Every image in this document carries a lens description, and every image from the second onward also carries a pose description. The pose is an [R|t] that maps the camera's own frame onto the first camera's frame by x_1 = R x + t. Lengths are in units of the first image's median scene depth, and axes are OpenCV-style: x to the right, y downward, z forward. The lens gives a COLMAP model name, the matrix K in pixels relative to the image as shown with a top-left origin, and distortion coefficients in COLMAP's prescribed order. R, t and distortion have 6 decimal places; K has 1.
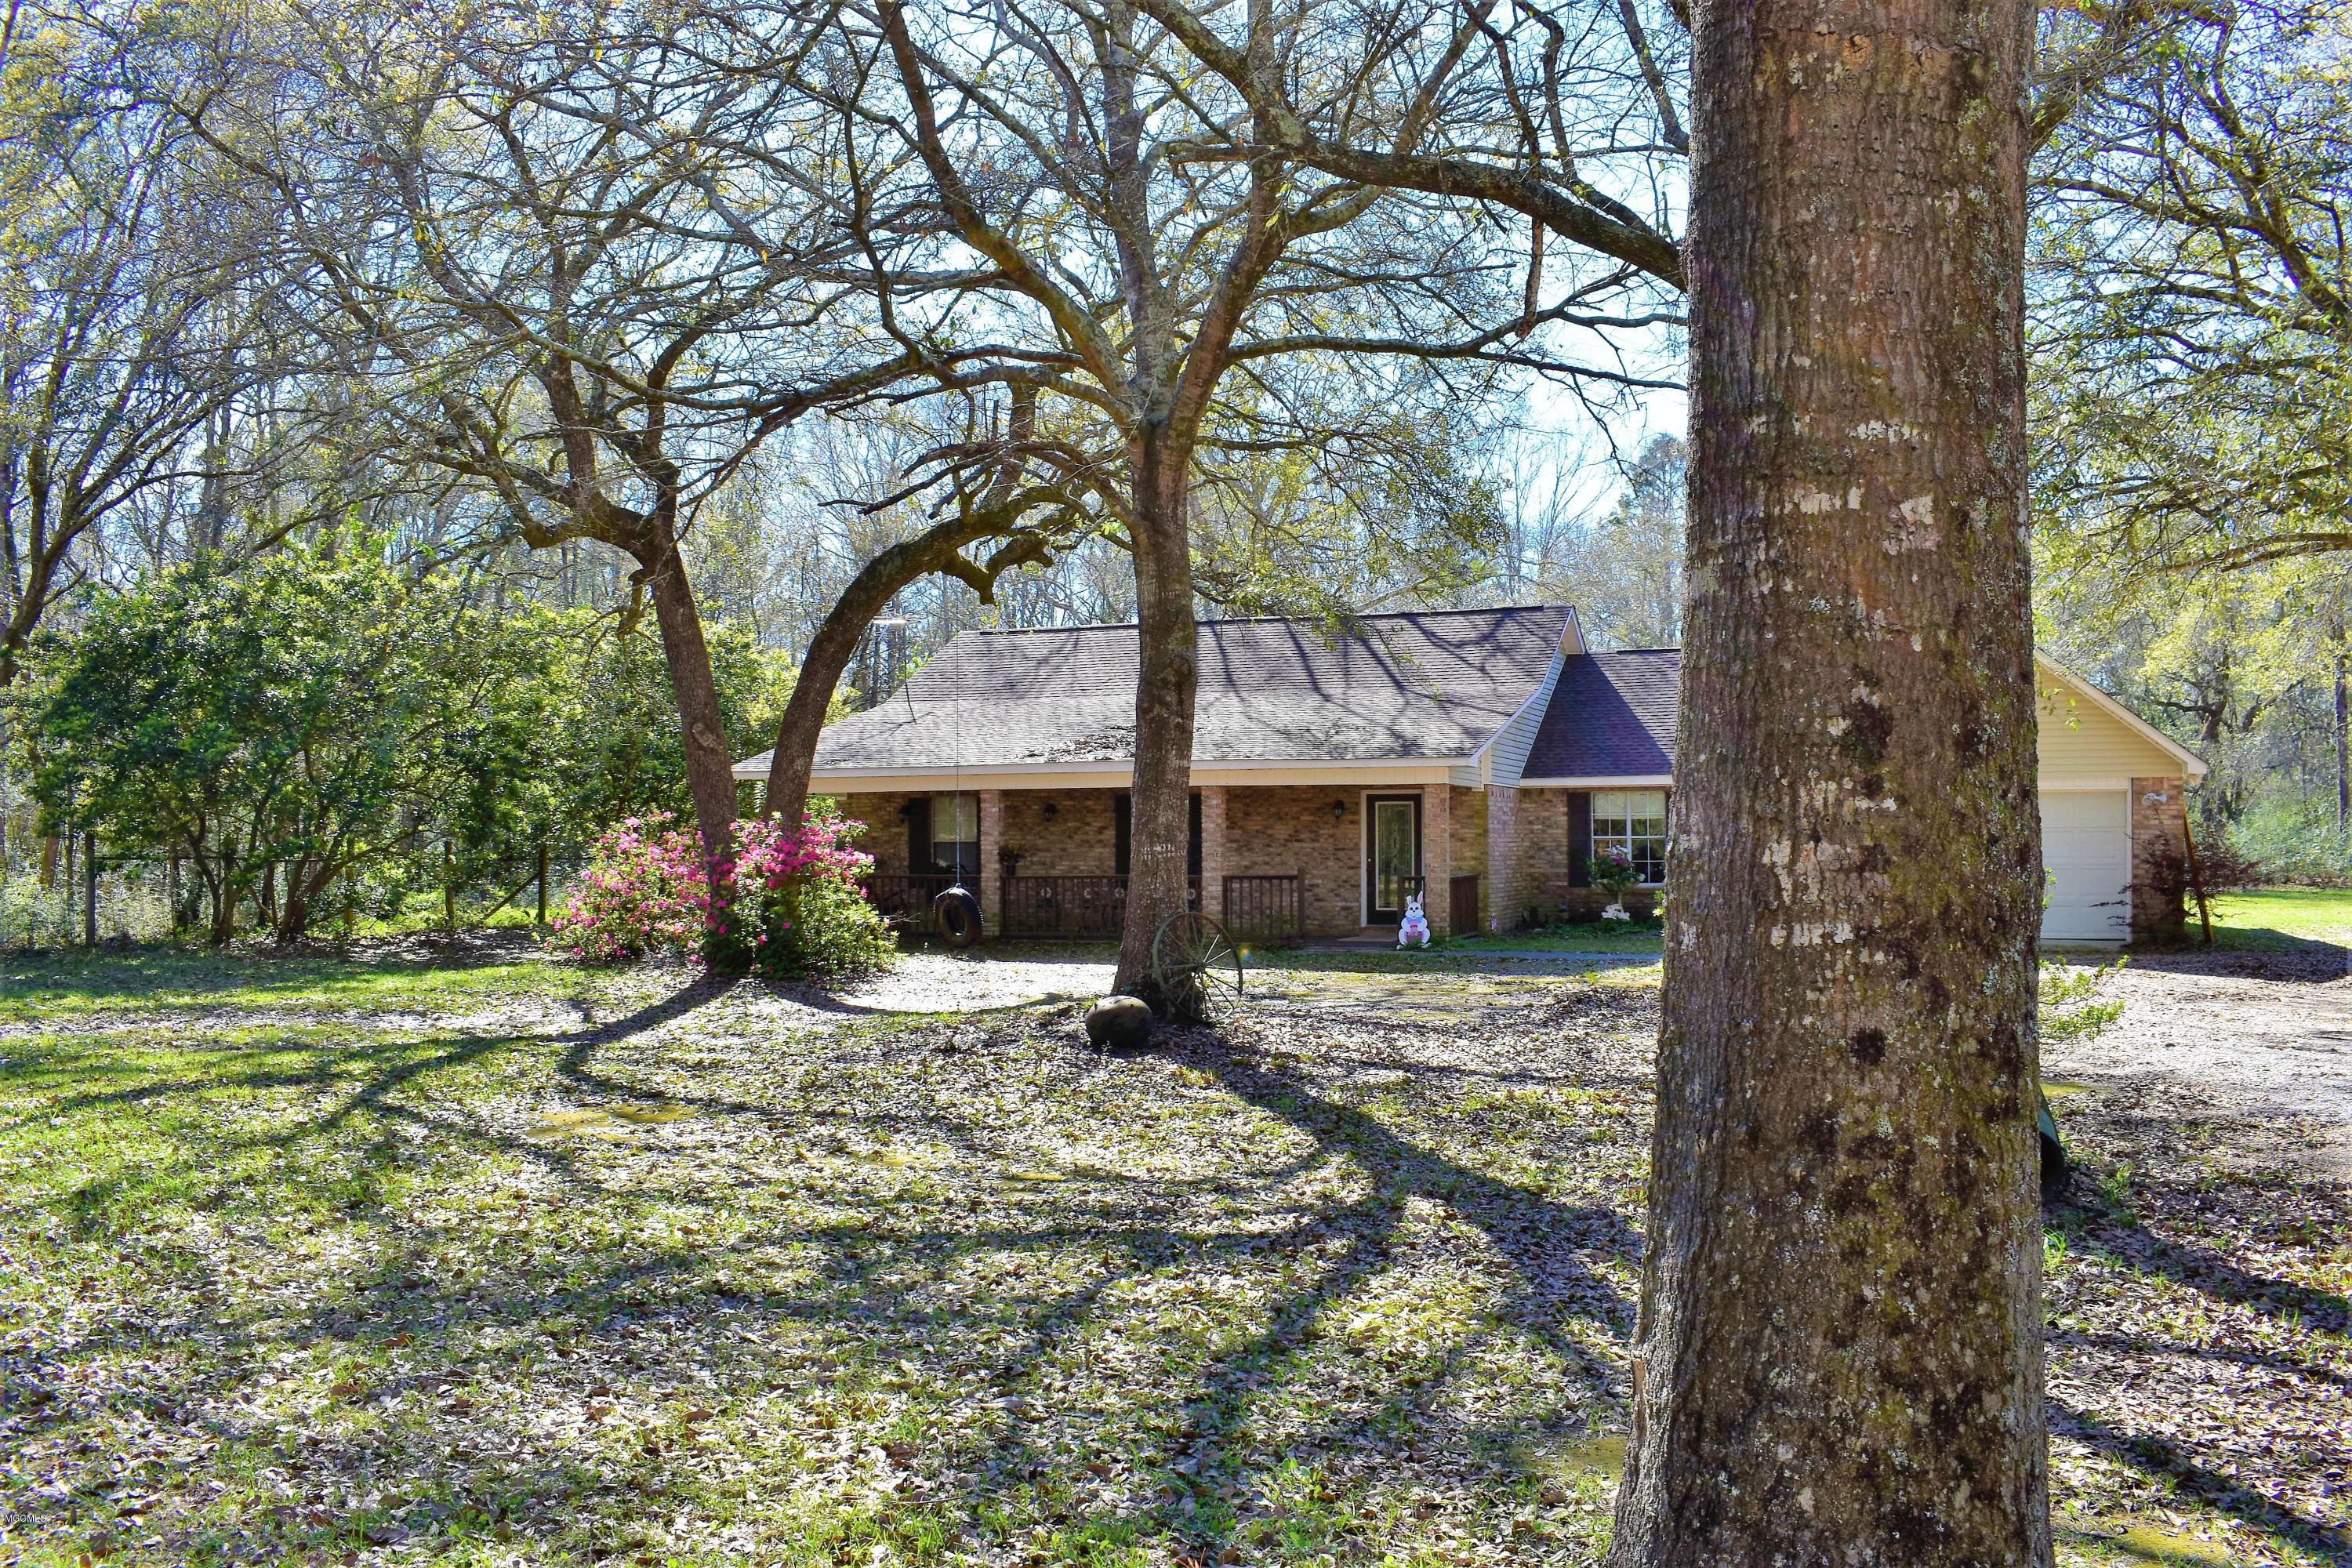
lens RADIAL K [[1981.8, 0, 1176.0], [0, 1981.8, 784.0], [0, 0, 1]] dist [-0.002630, -0.000777]
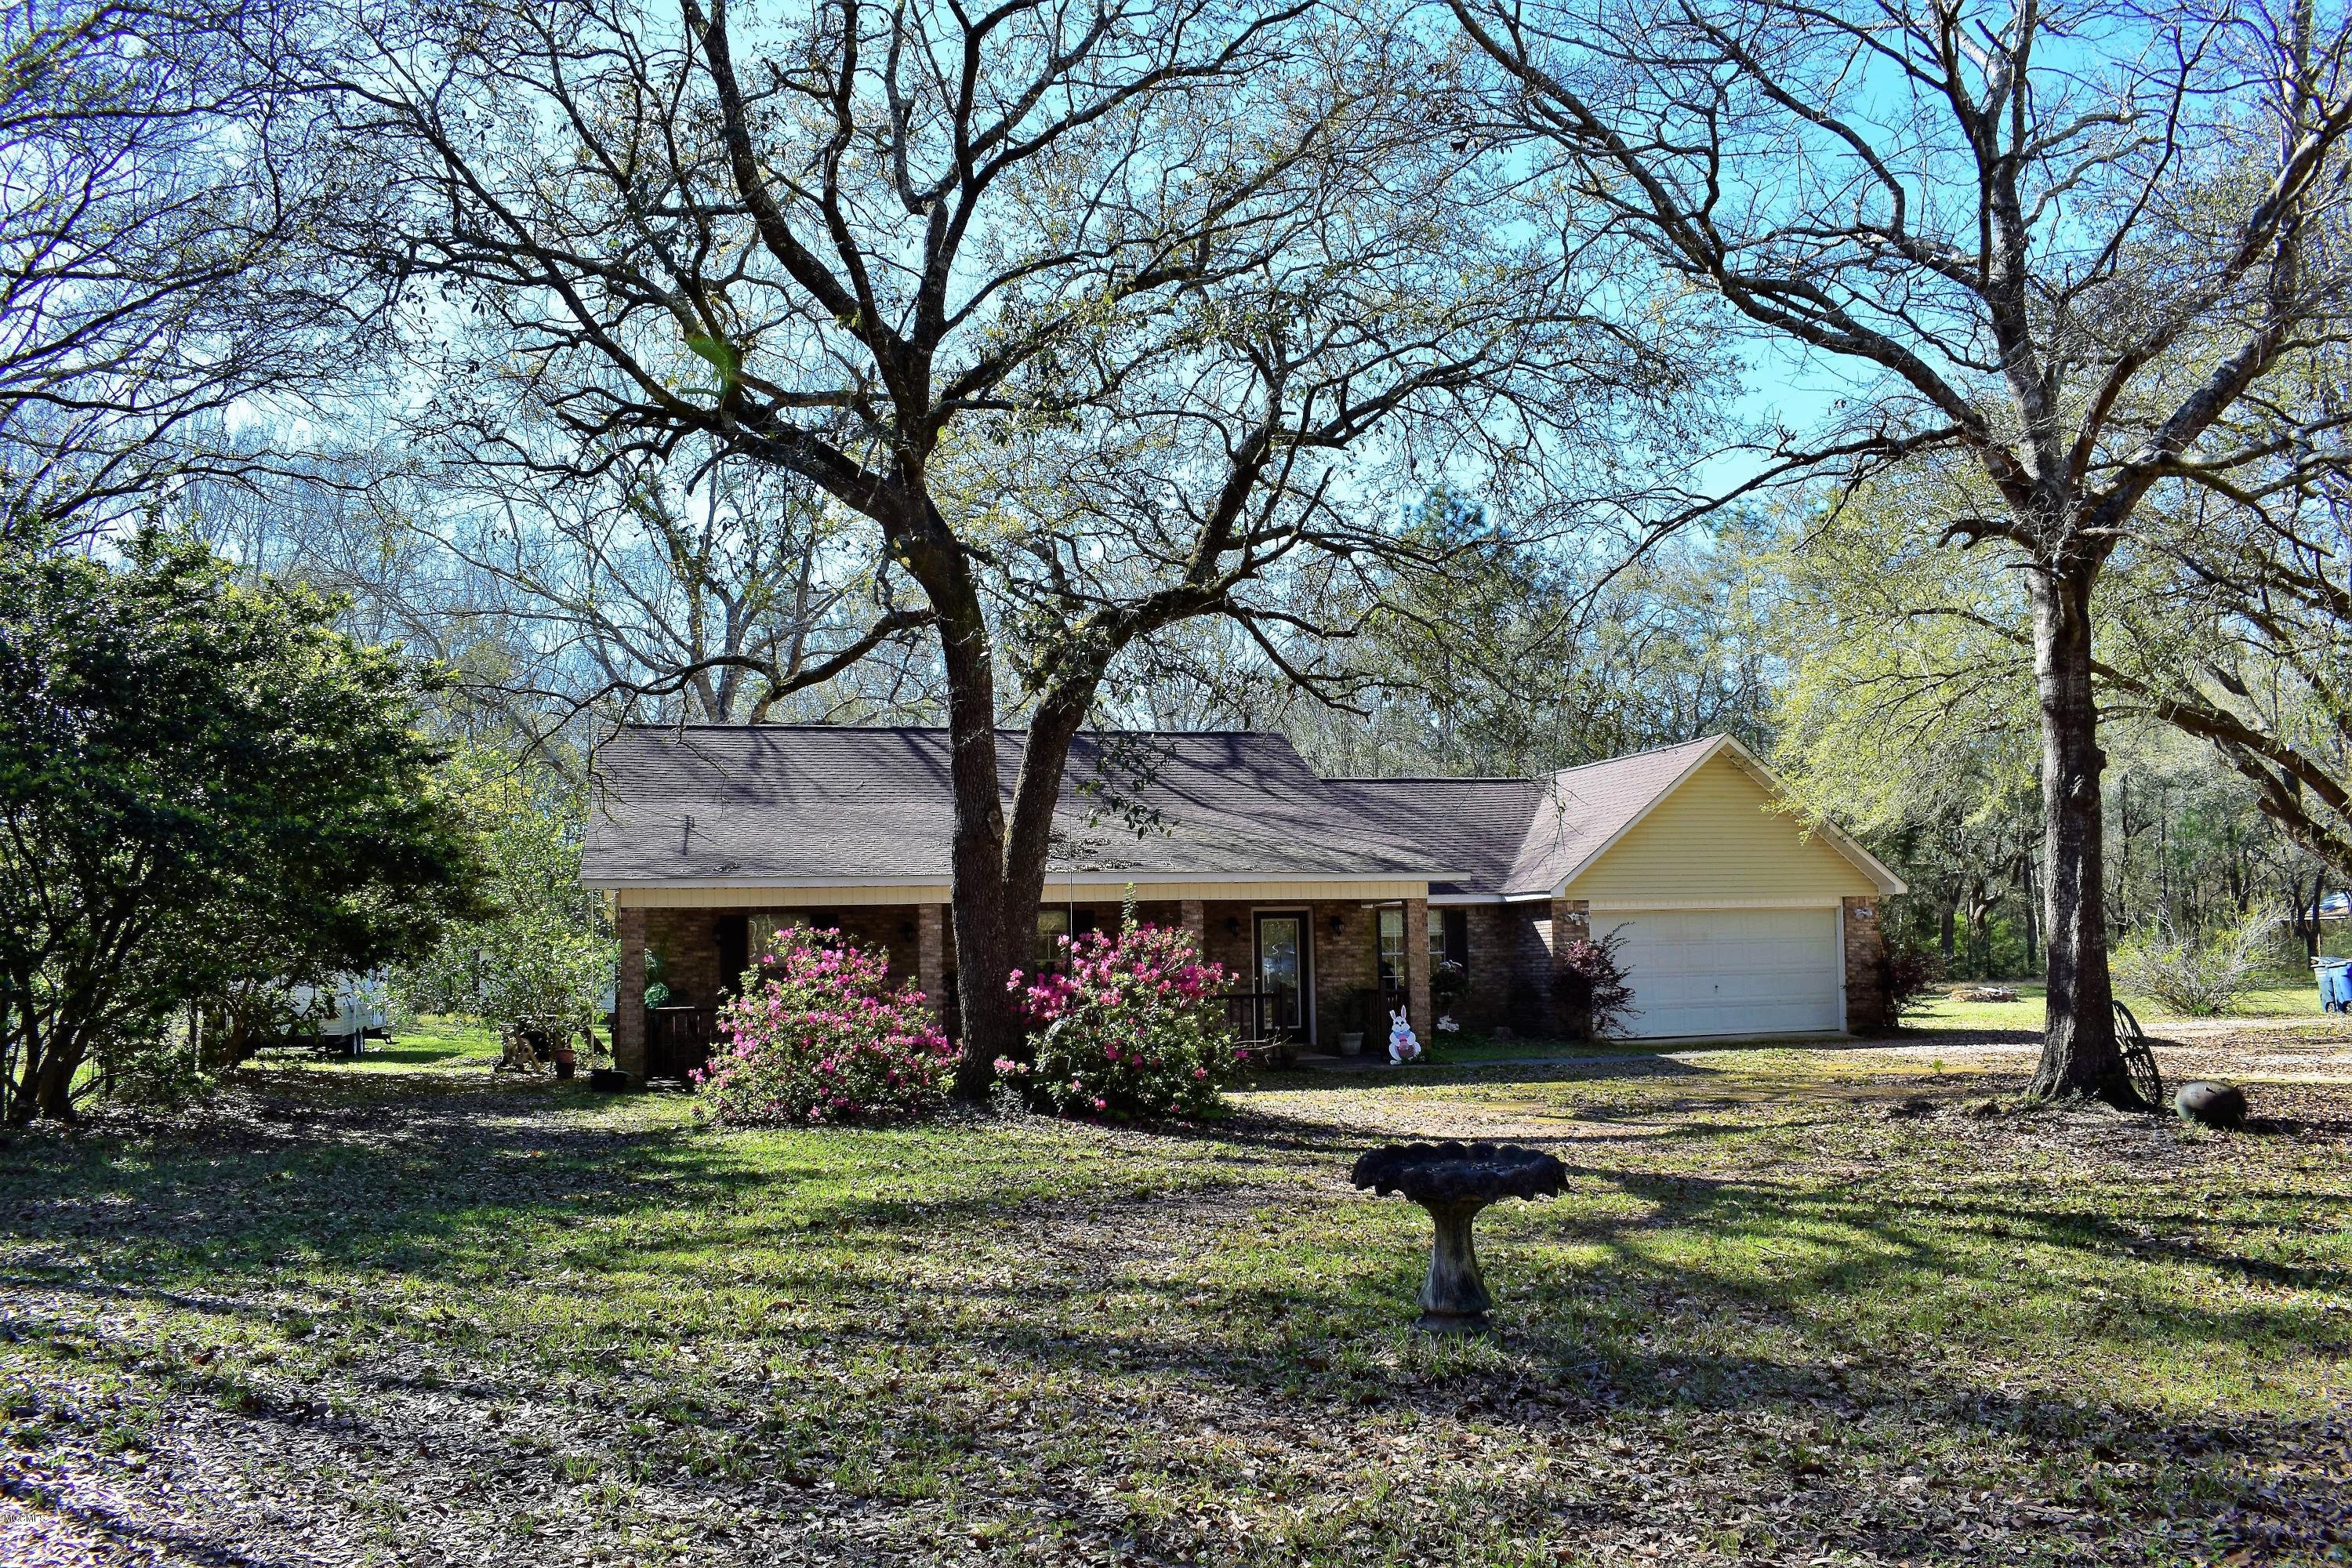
lens RADIAL K [[1907.4, 0, 1179.7], [0, 1907.4, 785.4], [0, 0, 1]] dist [-0.097371, 0.008152]
pose [[0.808473, 0.044934, 0.586815, -0.543116], [-0.001085, 0.997193, -0.074863, 0.015160], [-0.588532, 0.059888, 0.806253, 0.280408]]
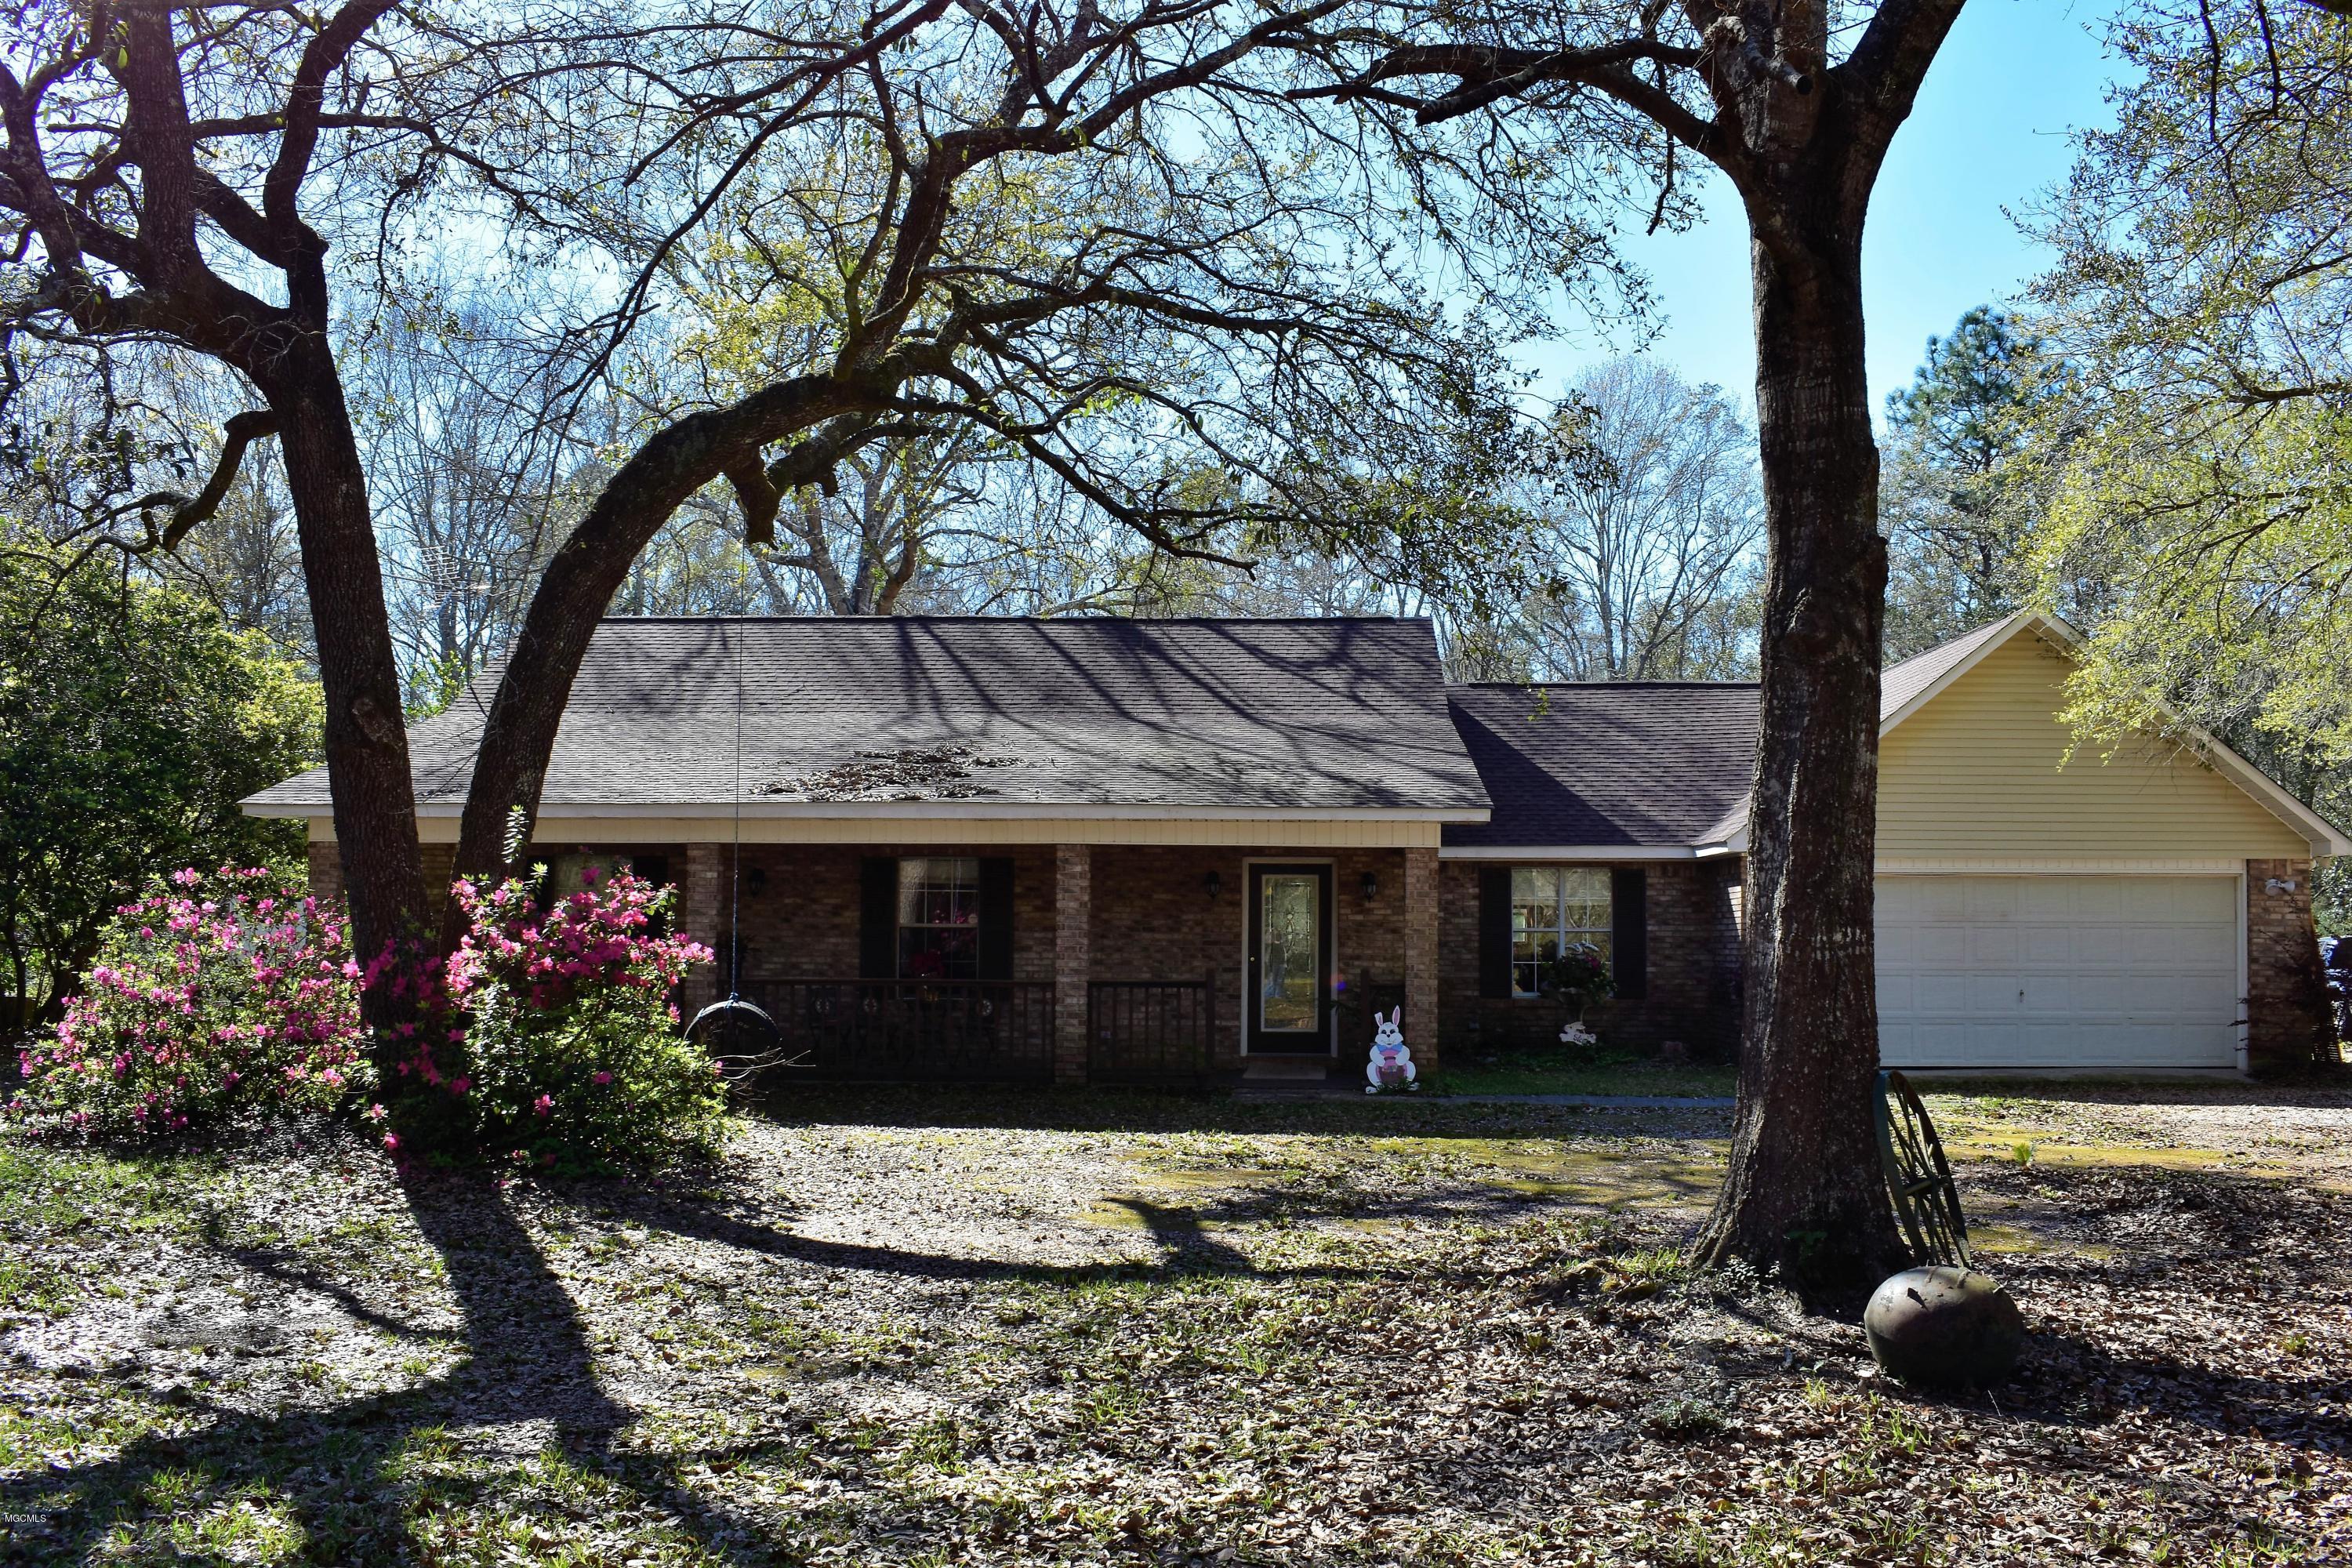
lens RADIAL K [[2172.5, 0, 1176.0], [0, 2172.5, 784.0], [0, 0, 1]] dist [-0.046269, -0.002311]
pose [[0.950744, 0.033101, 0.308204, -0.179851], [-0.020209, 0.998786, -0.044929, 0.013259], [-0.309317, 0.036487, 0.950259, 0.316193]]
